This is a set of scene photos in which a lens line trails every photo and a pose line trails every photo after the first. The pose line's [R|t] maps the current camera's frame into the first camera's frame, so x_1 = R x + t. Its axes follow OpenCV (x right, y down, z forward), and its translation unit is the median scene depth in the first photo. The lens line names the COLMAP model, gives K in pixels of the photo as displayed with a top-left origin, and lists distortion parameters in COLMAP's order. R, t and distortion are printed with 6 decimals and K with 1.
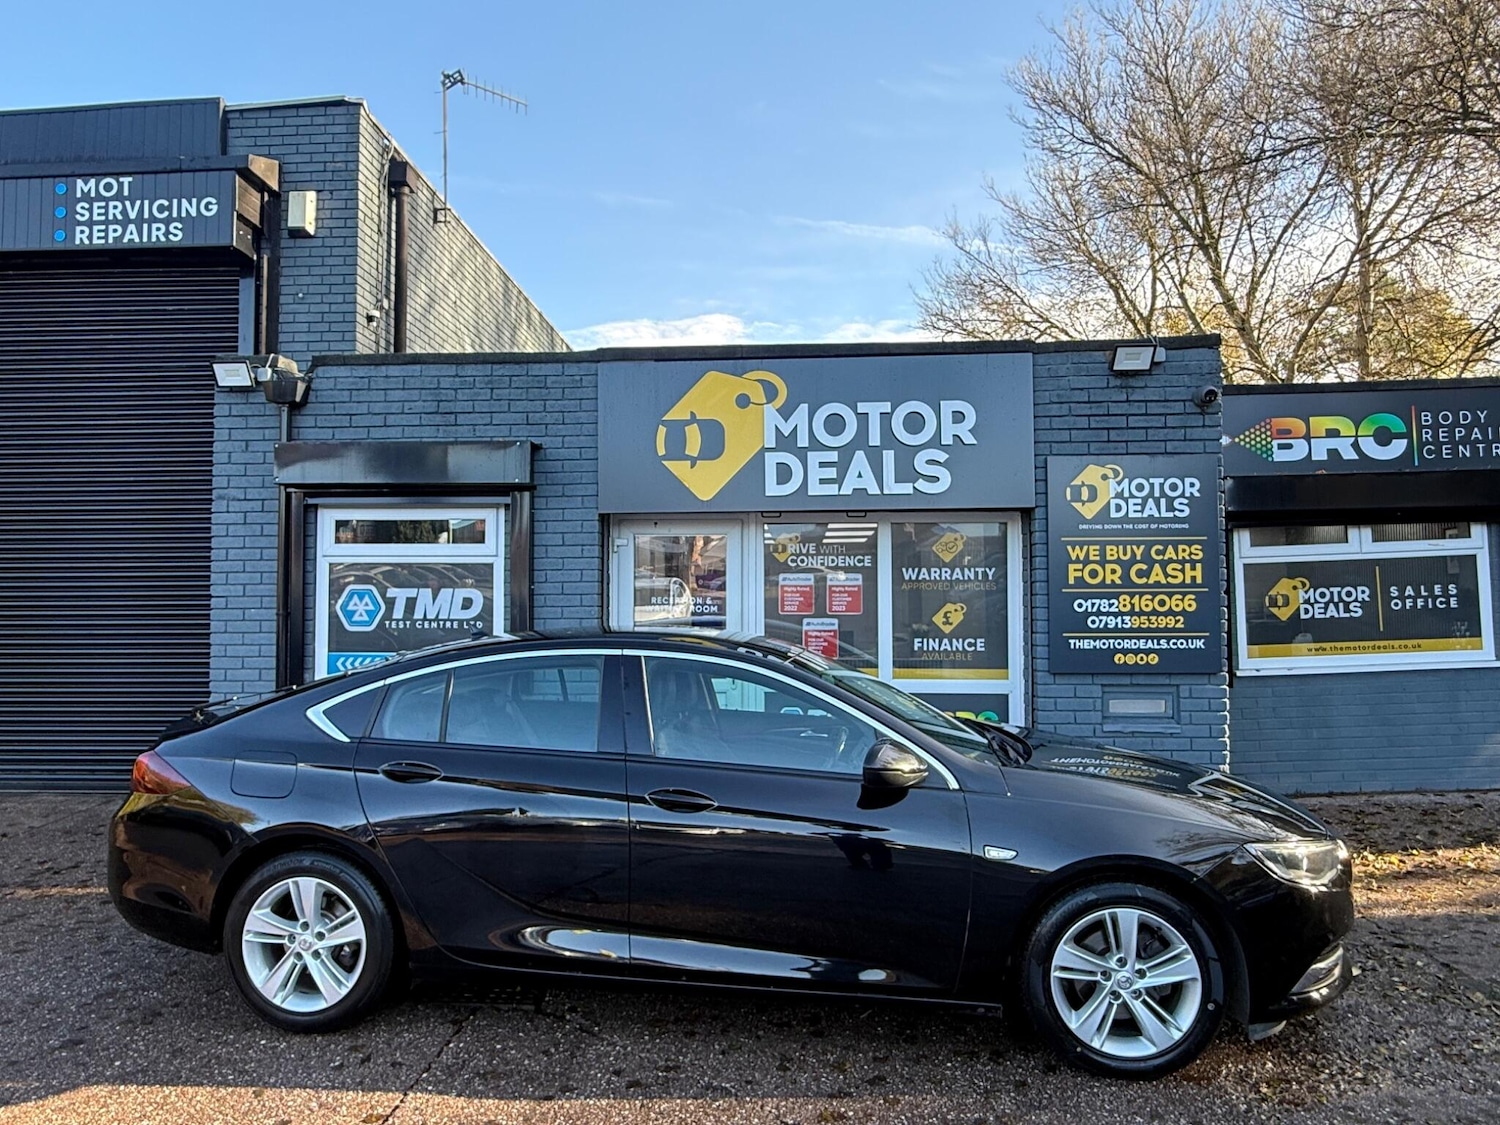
lens RADIAL K [[945.0, 0, 747.6], [0, 945.0, 563.2], [0, 0, 1]] dist [-0.001627, 0.001653]
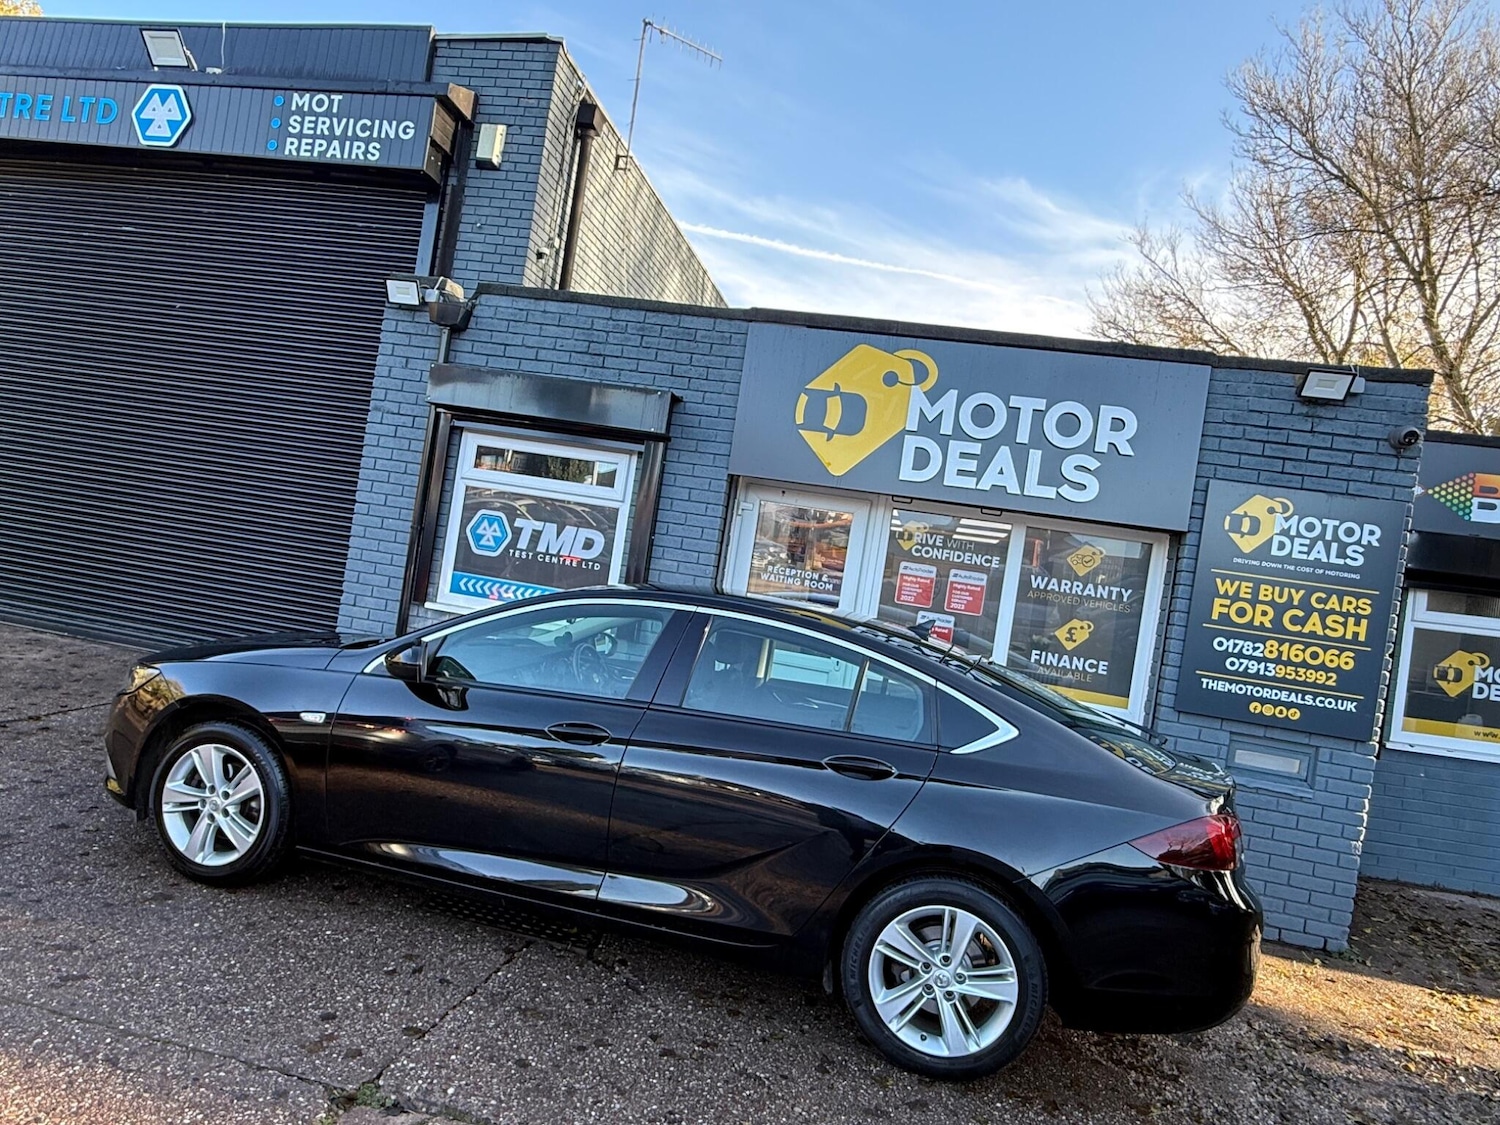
lens RADIAL K [[931.3, 0, 750.0], [0, 931.3, 562.5], [0, 0, 1]] dist [-0.000484, 0.001138]
pose [[0.980086, 0.150584, -0.129441, 0.005517], [-0.147299, 0.988485, 0.034640, 0.002146], [0.133167, -0.014884, 0.990982, 0.032326]]
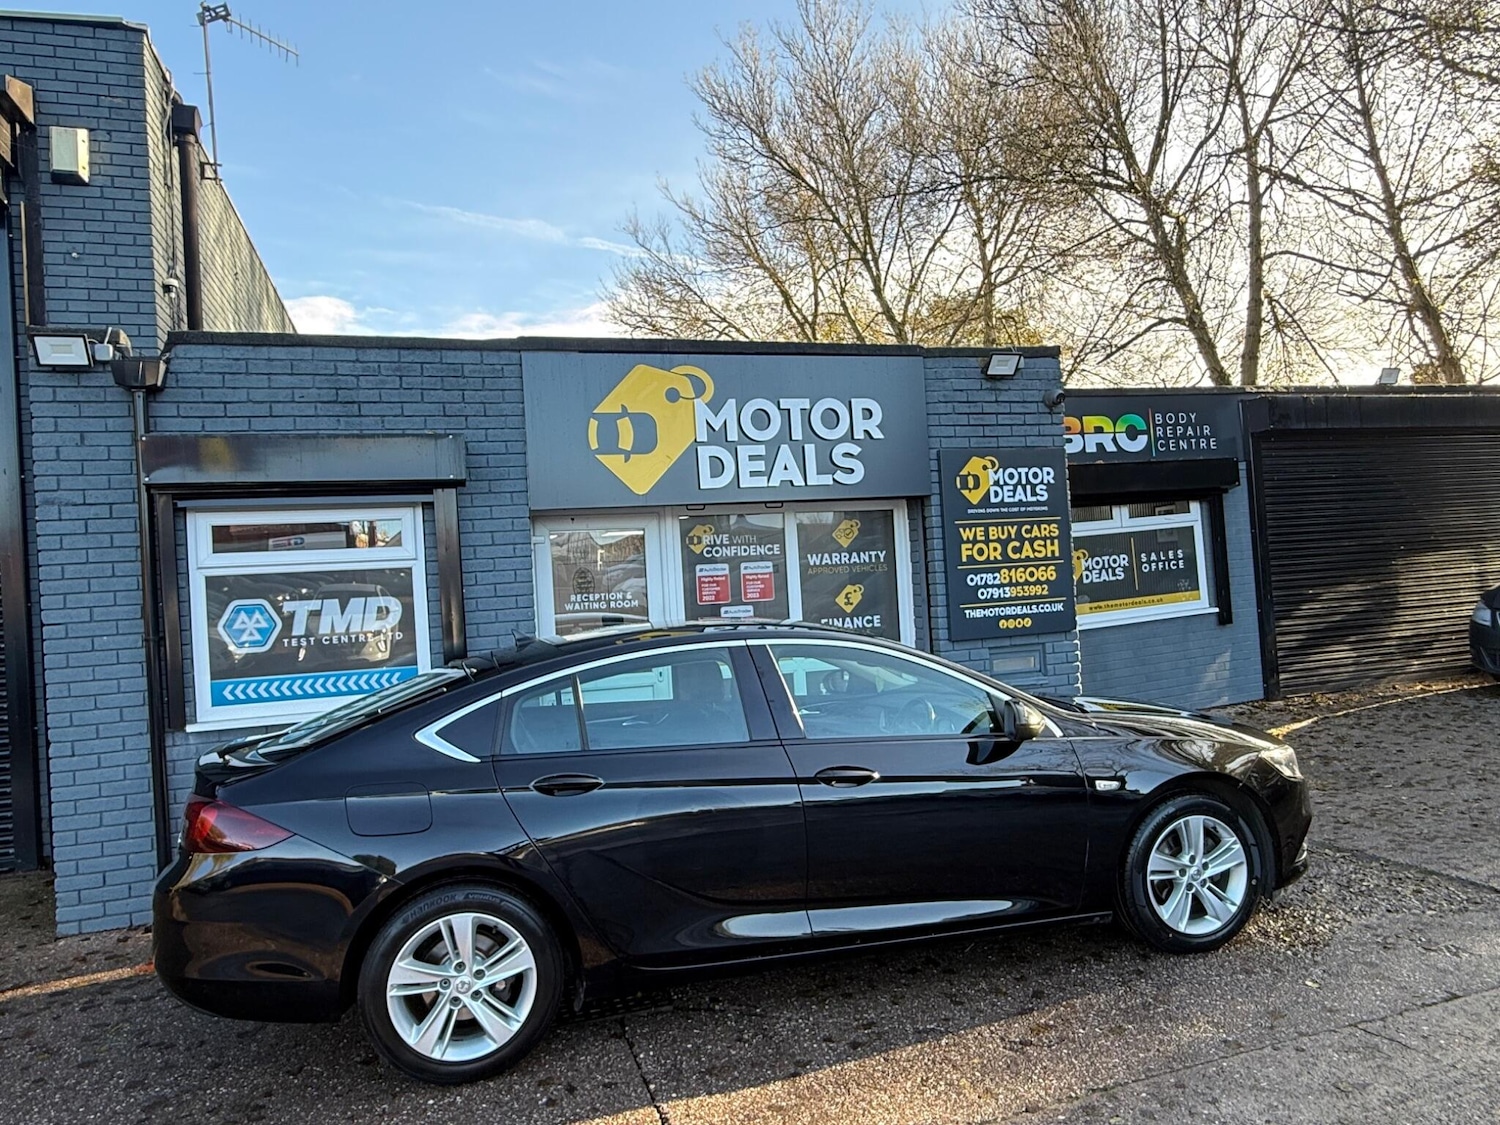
lens RADIAL K [[944.8, 0, 742.4], [0, 944.8, 568.0], [0, 0, 1]] dist [-0.001025, 0.000606]
pose [[0.932888, -0.046760, 0.357119, -0.296933], [0.042369, 0.998900, 0.020114, -0.004268], [-0.357667, -0.003633, 0.933842, 0.029807]]
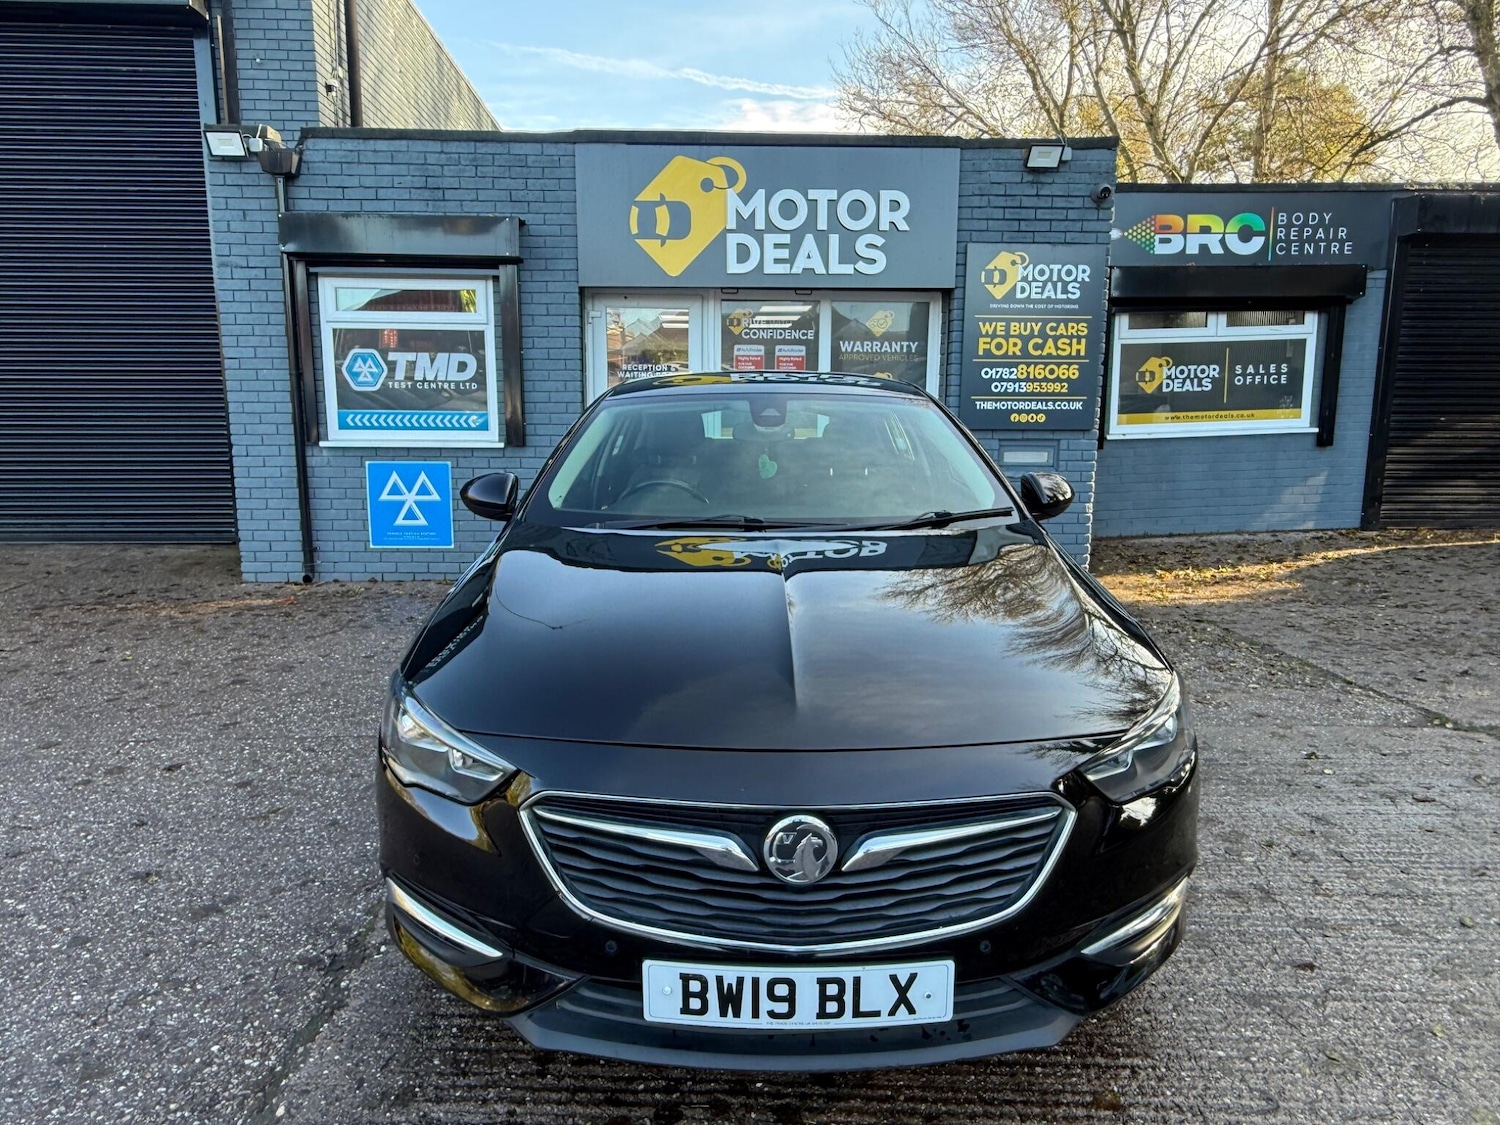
lens RADIAL K [[946.6, 0, 740.9], [0, 946.6, 559.8], [0, 0, 1]] dist [-0.002691, 0.002256]
pose [[0.995132, -0.008074, 0.098218, -0.077259], [-0.012420, 0.978416, 0.206270, 0.030972], [-0.097763, -0.206486, 0.973553, -0.187062]]
